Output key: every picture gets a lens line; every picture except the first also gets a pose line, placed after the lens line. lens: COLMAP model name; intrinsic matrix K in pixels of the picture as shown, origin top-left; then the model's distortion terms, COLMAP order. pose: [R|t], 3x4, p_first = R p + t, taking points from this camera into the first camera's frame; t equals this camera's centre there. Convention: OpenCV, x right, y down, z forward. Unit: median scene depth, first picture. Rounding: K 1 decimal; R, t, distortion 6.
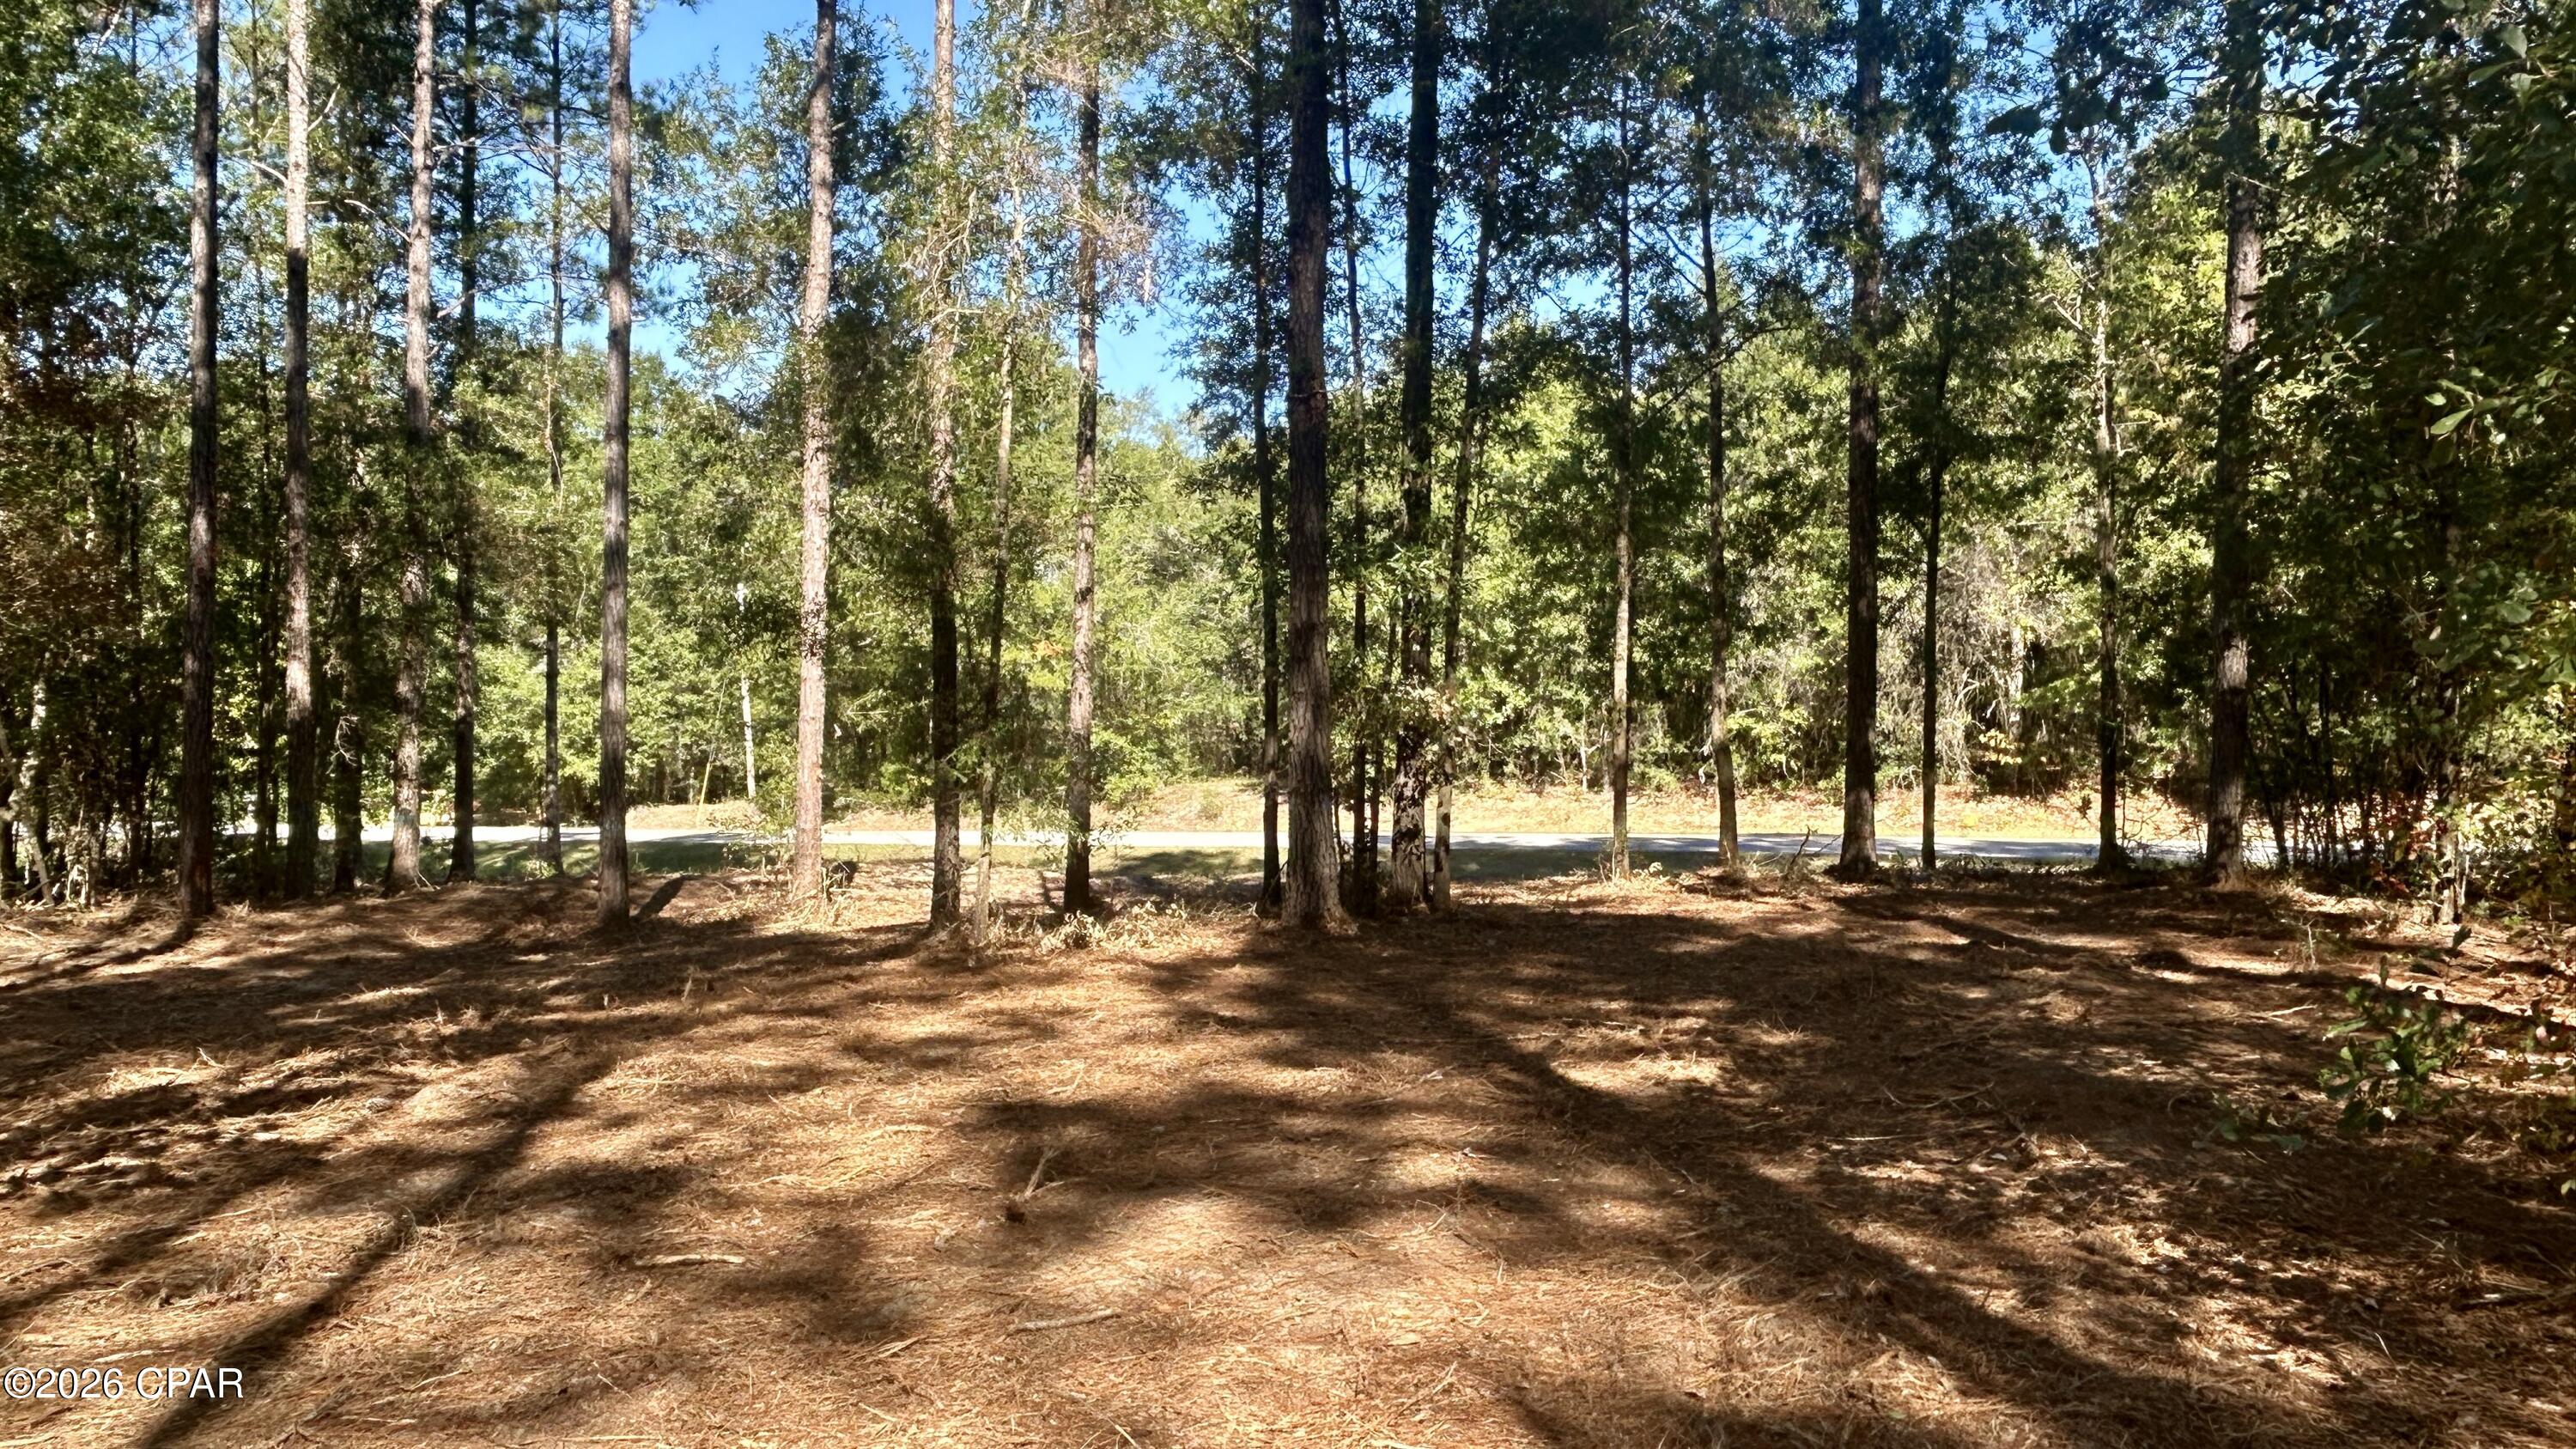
lens RADIAL K [[2006.8, 0, 1289.1], [0, 2006.8, 724.9], [0, 0, 1]] dist [-0.000756, -0.000445]
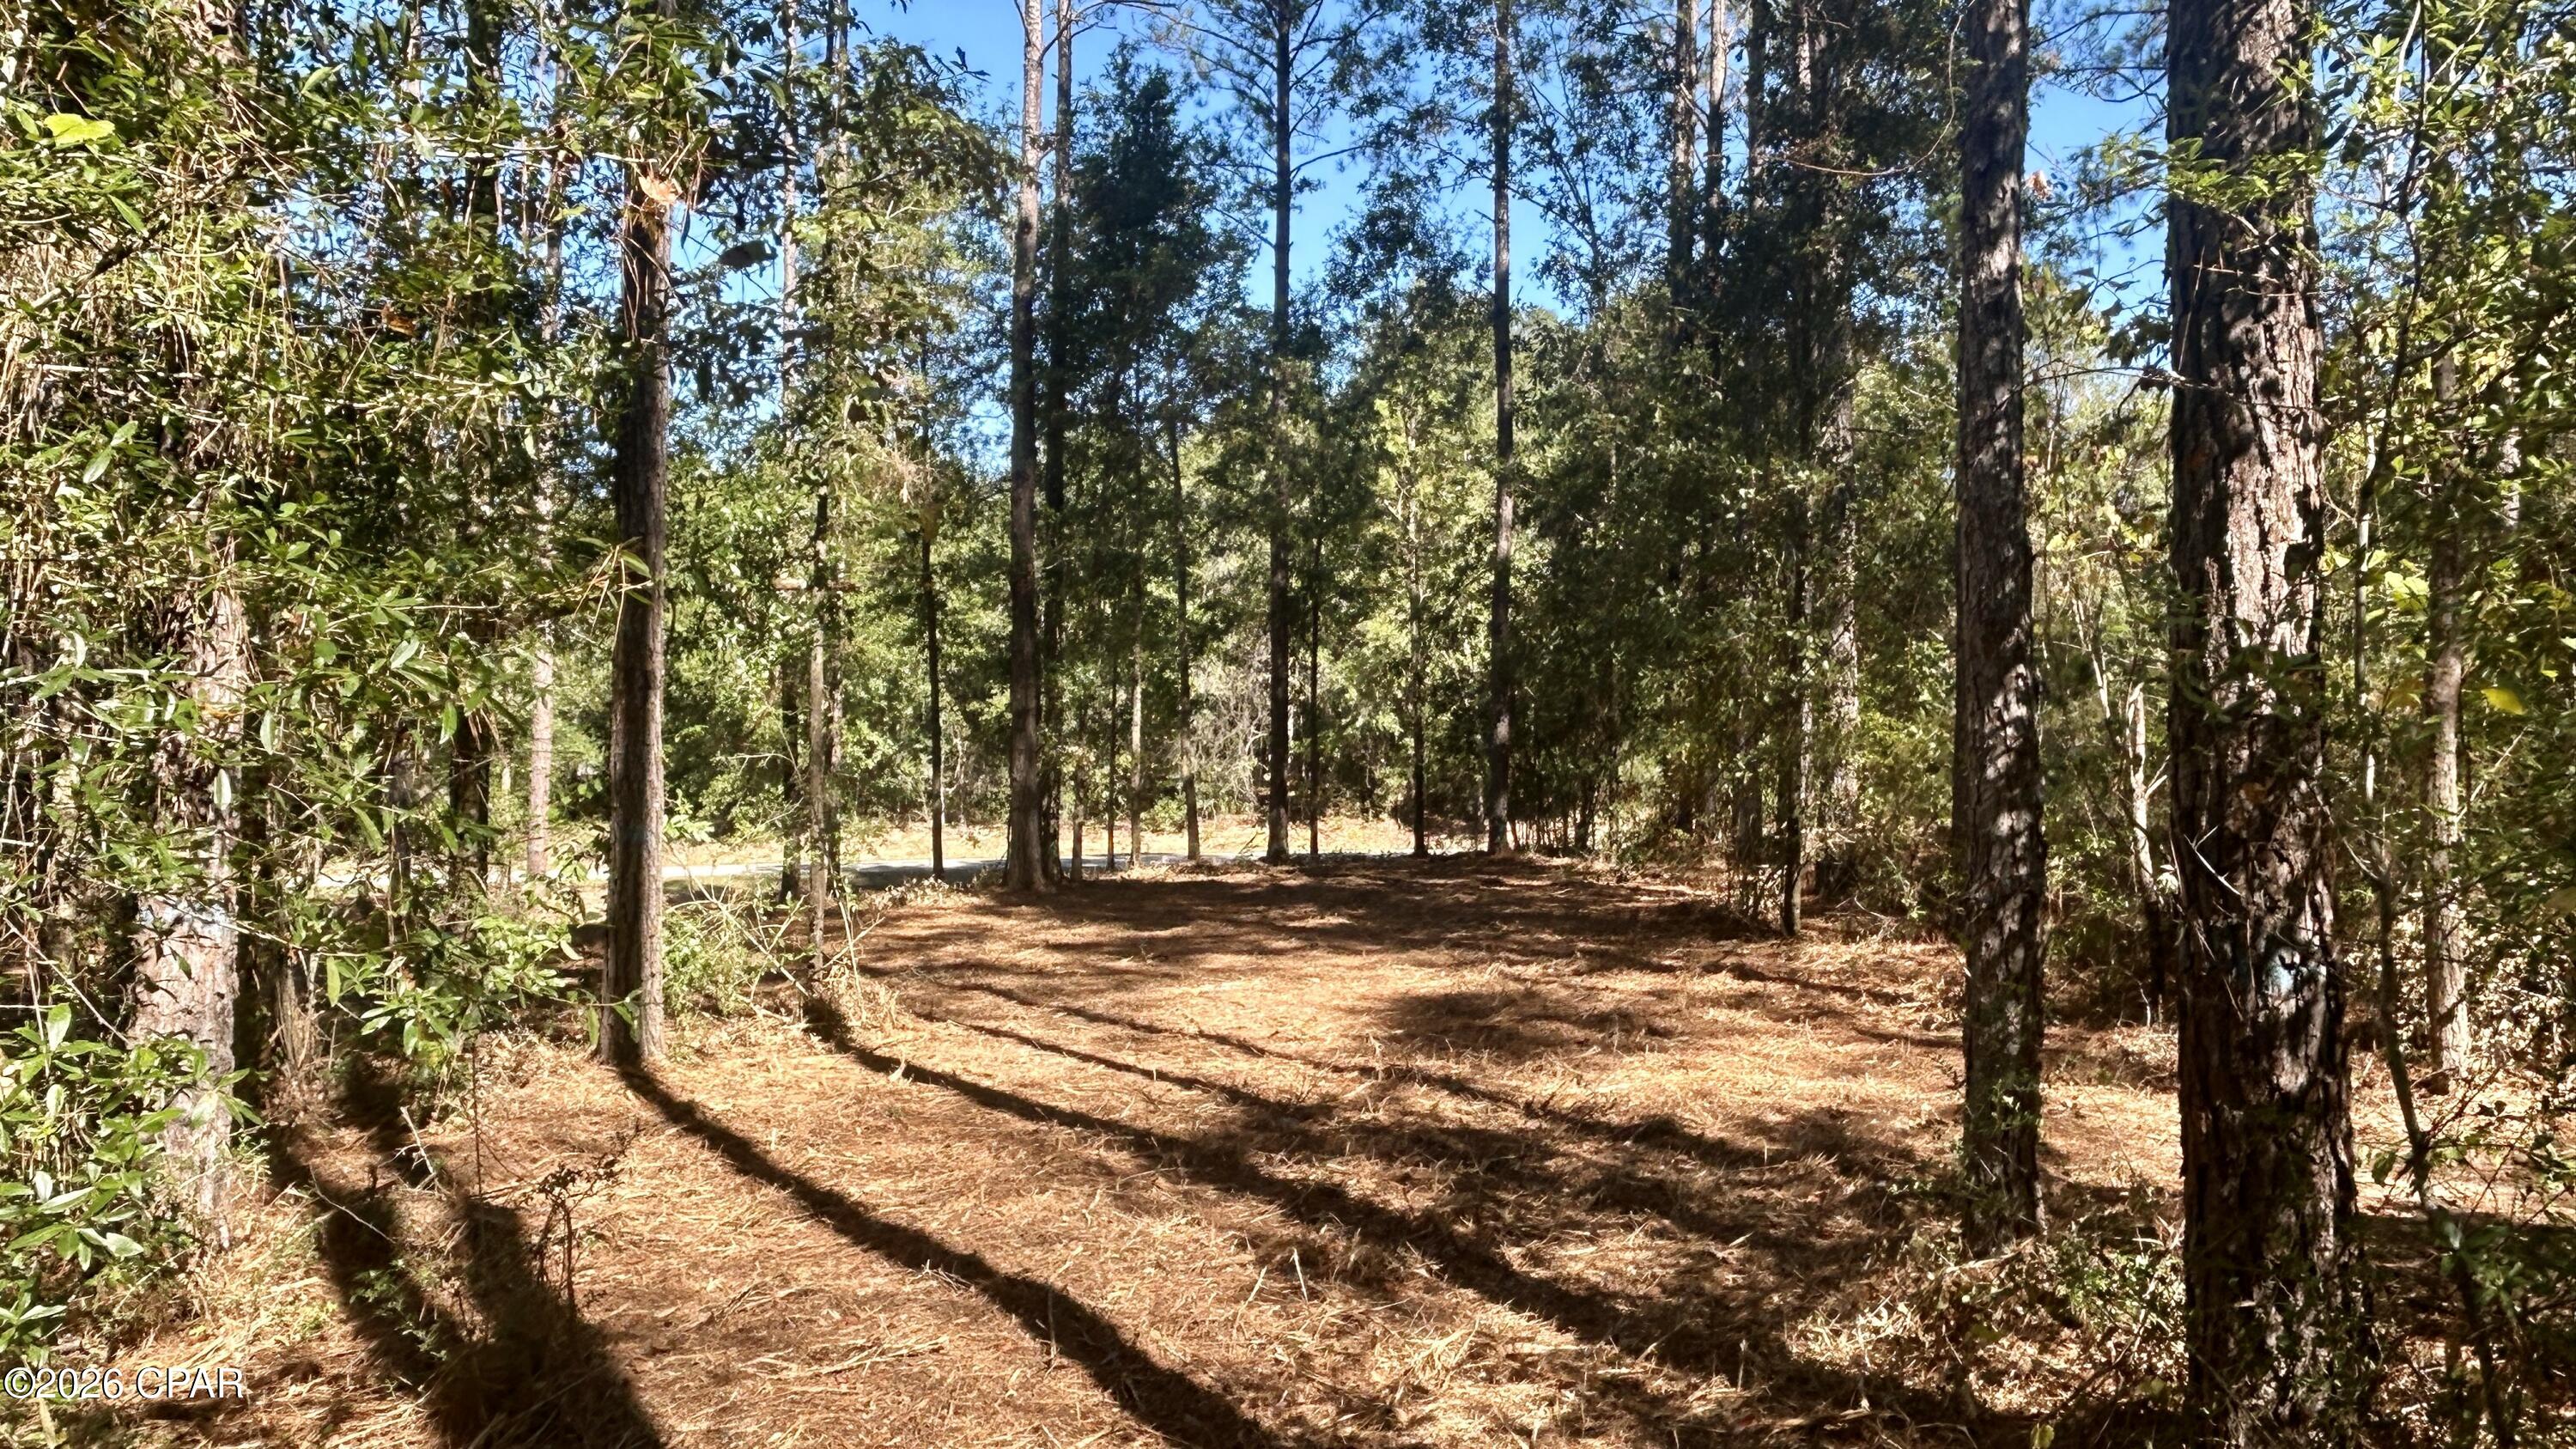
lens RADIAL K [[2006.8, 0, 1287.5], [0, 2006.8, 727.8], [0, 0, 1]] dist [-0.000756, -0.000445]
pose [[0.925900, 0.000957, 0.377768, -0.117835], [0.006873, 0.999789, -0.019378, 0.000056], [-0.377706, 0.020539, 0.925698, -0.180483]]
